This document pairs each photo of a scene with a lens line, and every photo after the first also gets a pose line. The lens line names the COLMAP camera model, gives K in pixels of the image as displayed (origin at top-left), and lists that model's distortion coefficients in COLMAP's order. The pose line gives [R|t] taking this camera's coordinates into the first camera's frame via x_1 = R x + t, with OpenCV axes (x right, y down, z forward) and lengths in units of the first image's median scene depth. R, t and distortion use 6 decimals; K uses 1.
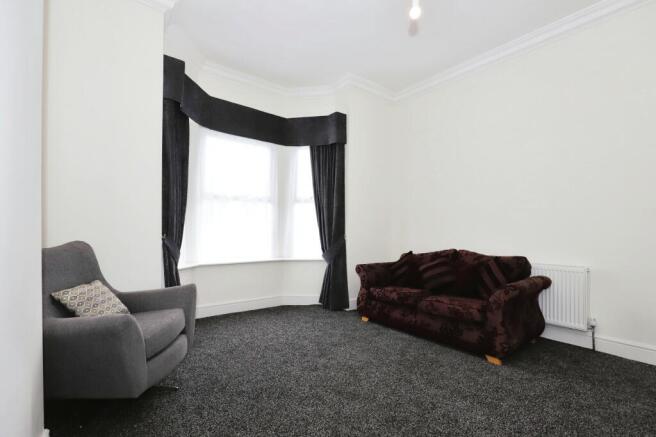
lens RADIAL K [[299.7, 0, 331.5], [0, 299.7, 229.5], [0, 0, 1]] dist [-0.027268, -0.001173]
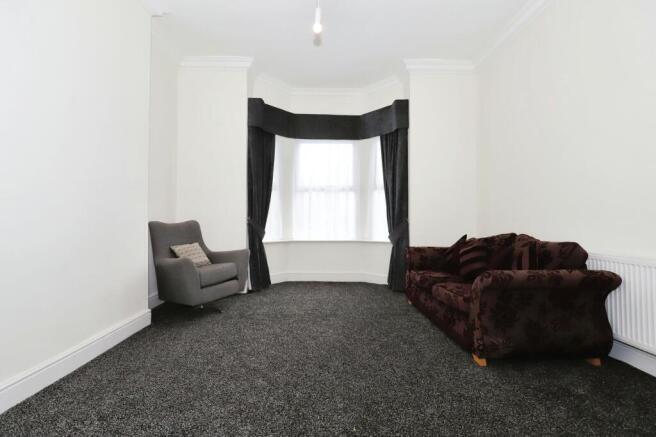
lens RADIAL K [[299.7, 0, 326.7], [0, 299.7, 218.7], [0, 0, 1]] dist [-0.027268, -0.001173]
pose [[0.785979, -0.011887, -0.618139, 0.542015], [0.009220, 0.999929, -0.007505, 0.029799], [0.618184, 0.000200, 0.786033, 0.046464]]
